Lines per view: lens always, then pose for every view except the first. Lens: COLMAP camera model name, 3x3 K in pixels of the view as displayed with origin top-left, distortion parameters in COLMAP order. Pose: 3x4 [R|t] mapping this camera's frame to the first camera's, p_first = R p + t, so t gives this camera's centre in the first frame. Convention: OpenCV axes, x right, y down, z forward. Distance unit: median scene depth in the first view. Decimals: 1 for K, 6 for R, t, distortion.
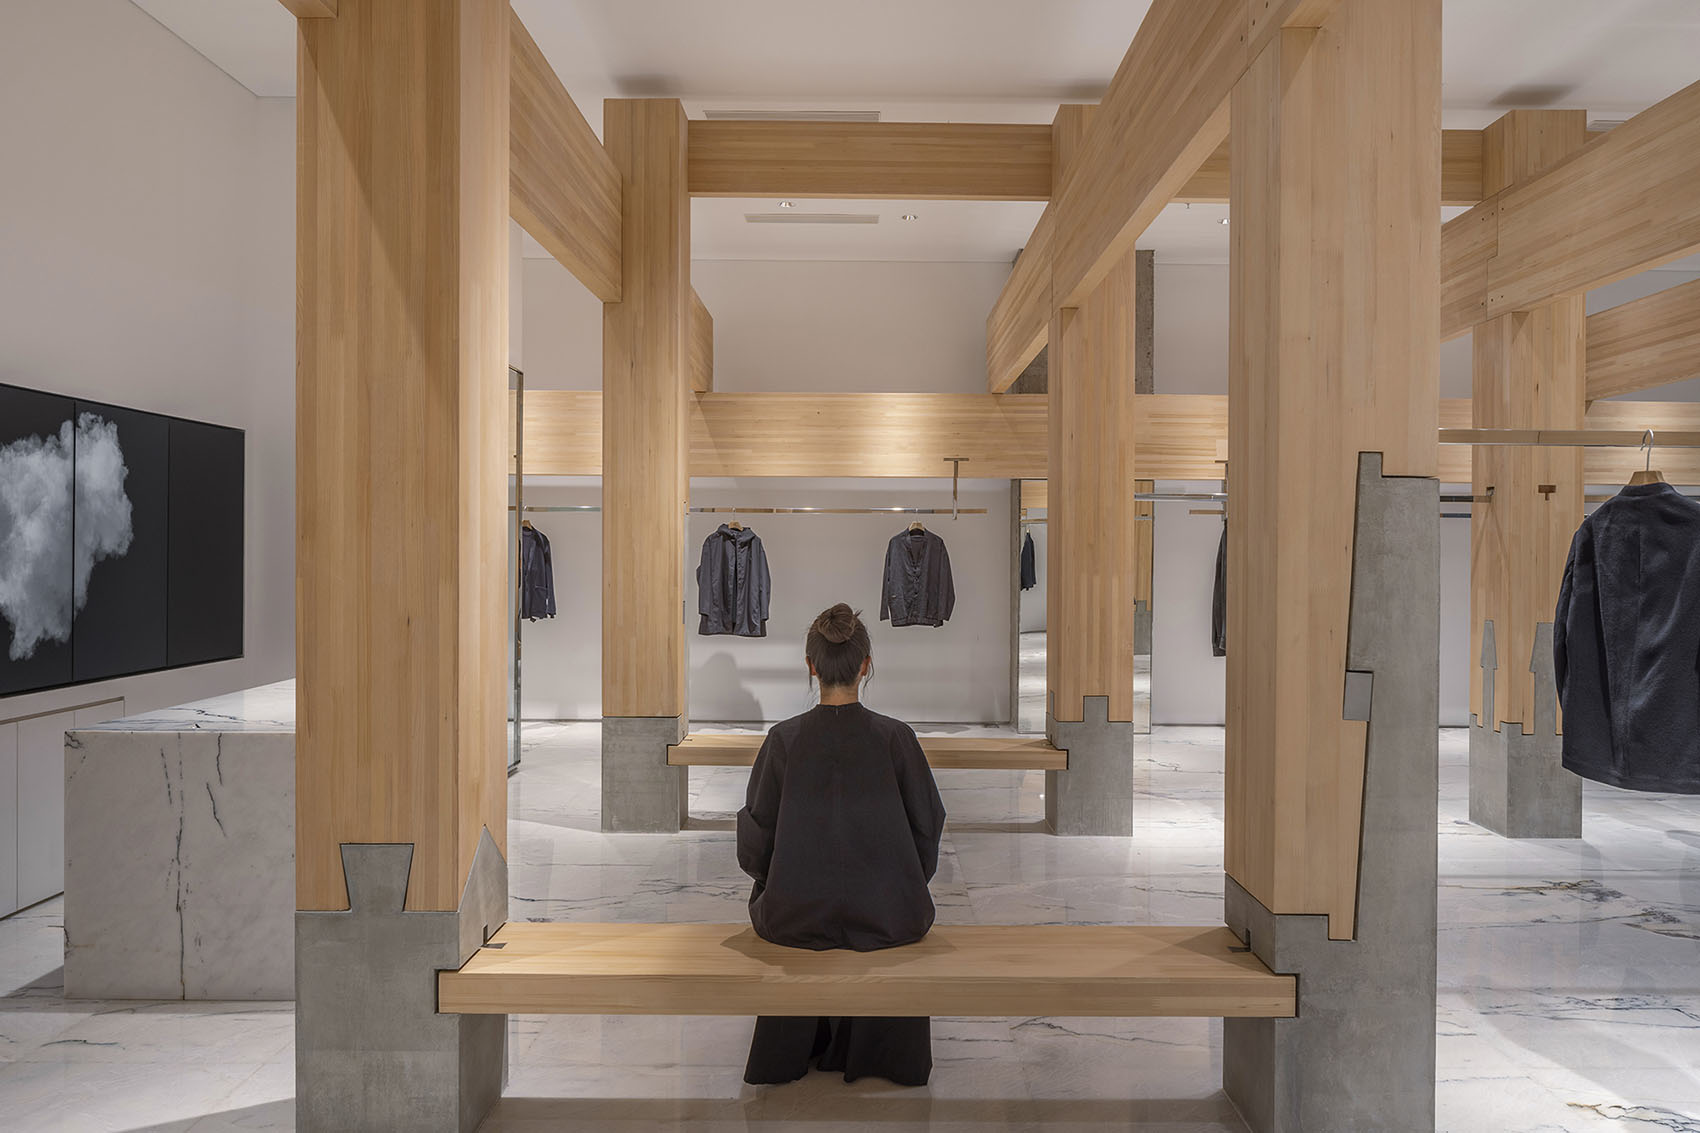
lens RADIAL K [[1168.0, 0, 865.6], [0, 1168.0, 557.5], [0, 0, 1]] dist [-0.006114, -0.003559]
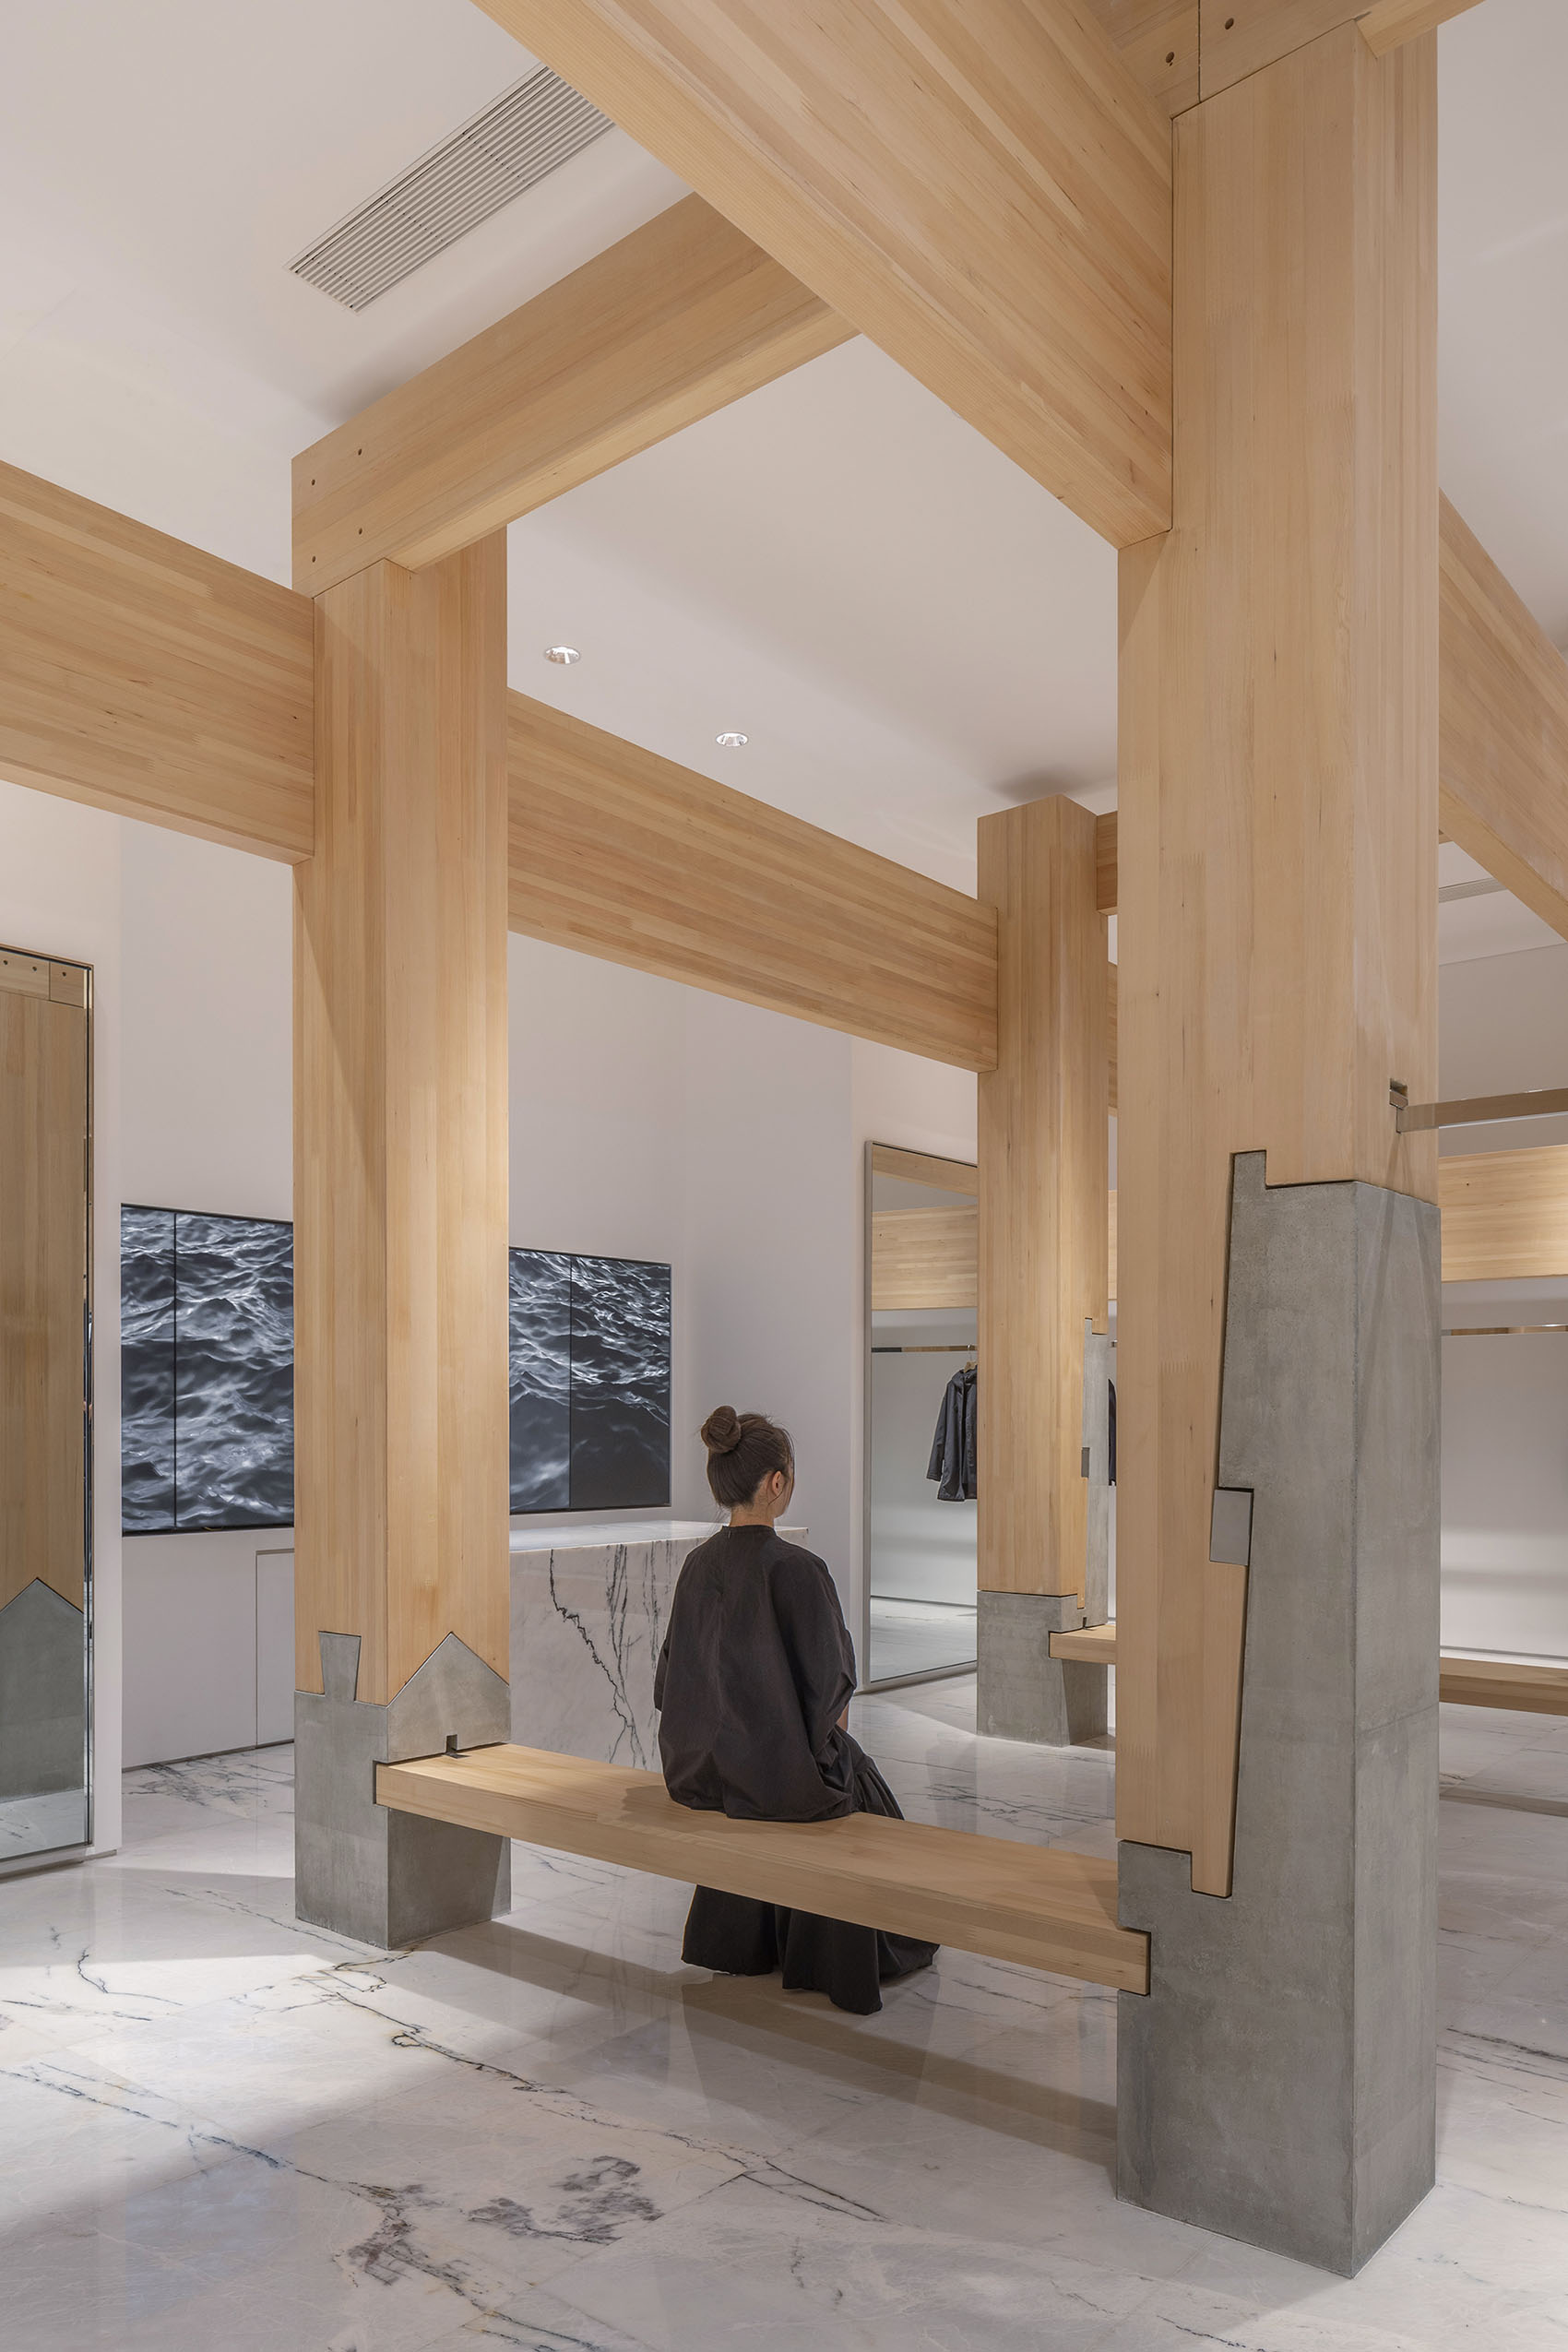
lens RADIAL K [[1604.4, 0, 776.3], [0, 1604.4, 1439.1], [0, 0, 1]] dist [-0.009231, -0.002692]
pose [[0.765592, -0.000243, -0.643327, 0.468327], [0.000485, 1.000000, 0.000199, 0.040371], [0.643327, -0.000464, 0.765592, 0.084978]]
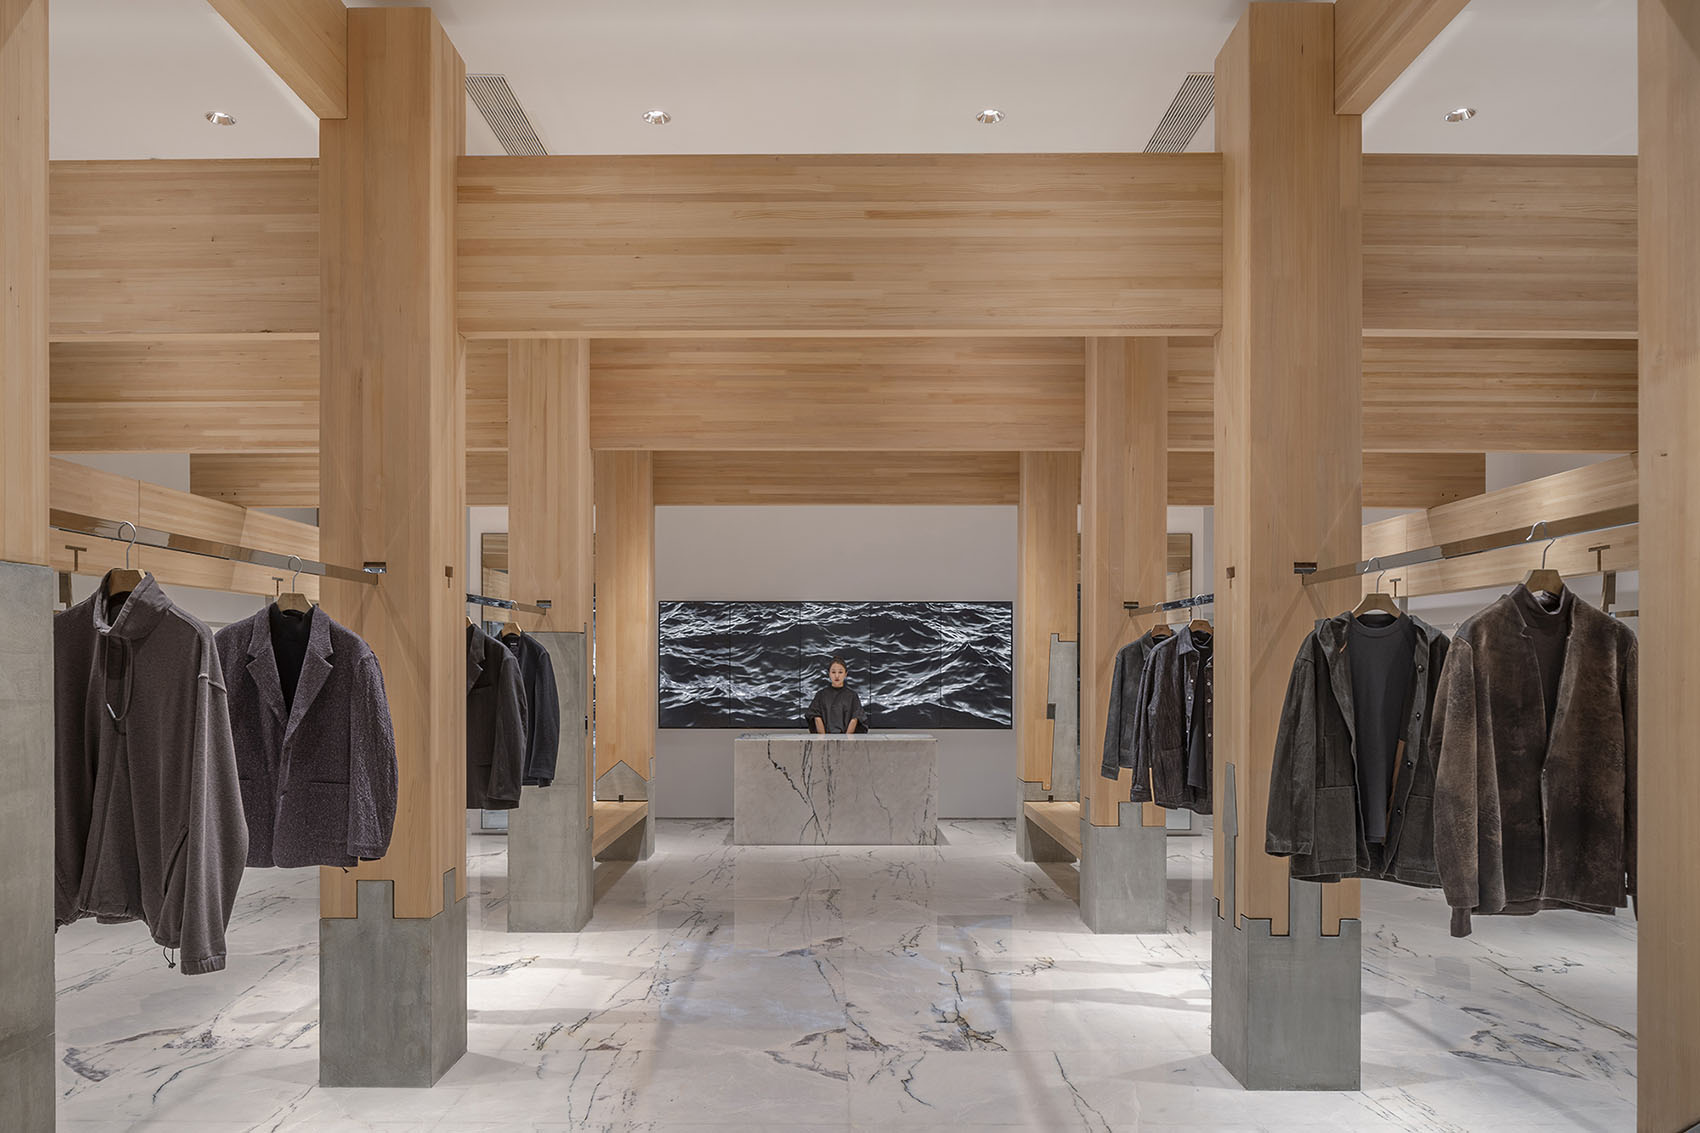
lens RADIAL K [[1143.9, 0, 848.6], [0, 1143.9, 671.4], [0, 0, 1]] dist [-0.047073, -0.001013]
pose [[0.000217, -0.004267, -0.999991, 1.576528], [-0.007033, 0.999966, -0.004269, 0.008082], [0.999975, 0.007034, 0.000187, 0.970002]]
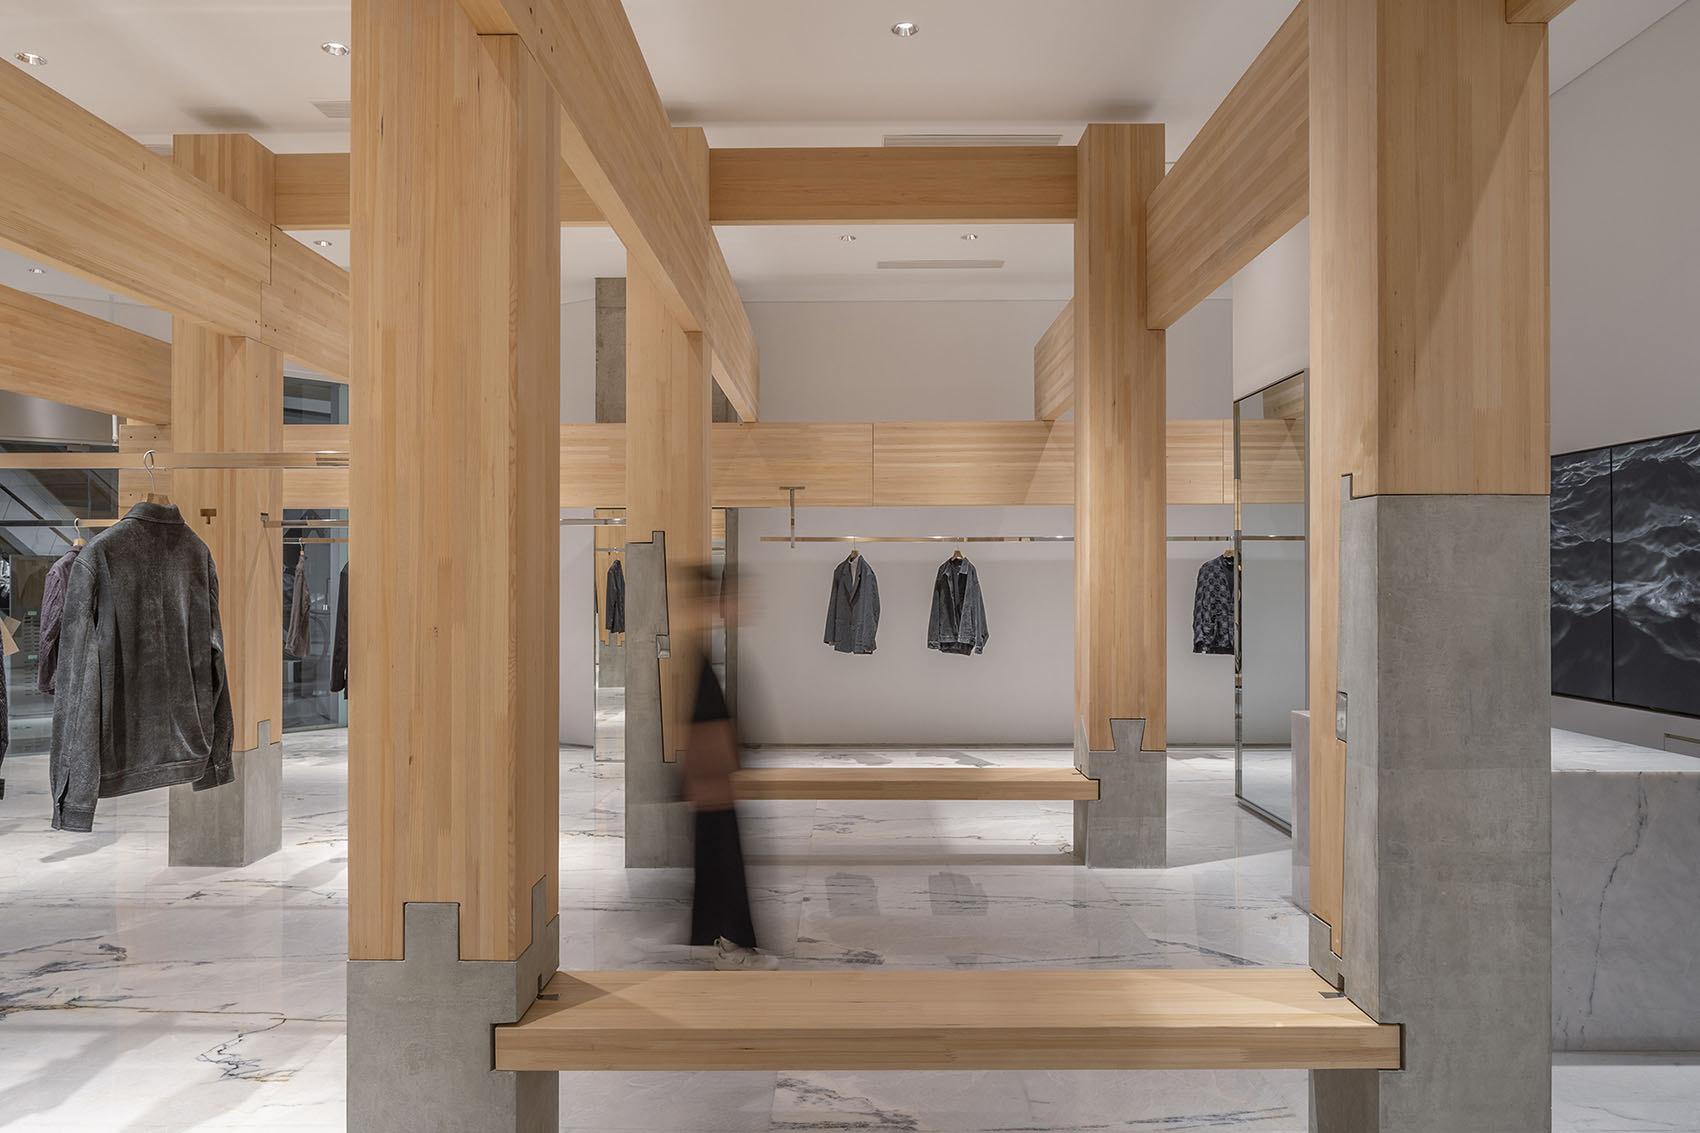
lens RADIAL K [[1166.2, 0, 815.6], [0, 1166.2, 566.7], [0, 0, 1]] dist [-0.000715, -0.000714]
pose [[-0.999447, -0.005022, 0.032879, 0.044364], [-0.005176, 0.999976, -0.004589, -0.010737], [-0.032856, -0.004756, -0.999449, 1.886625]]
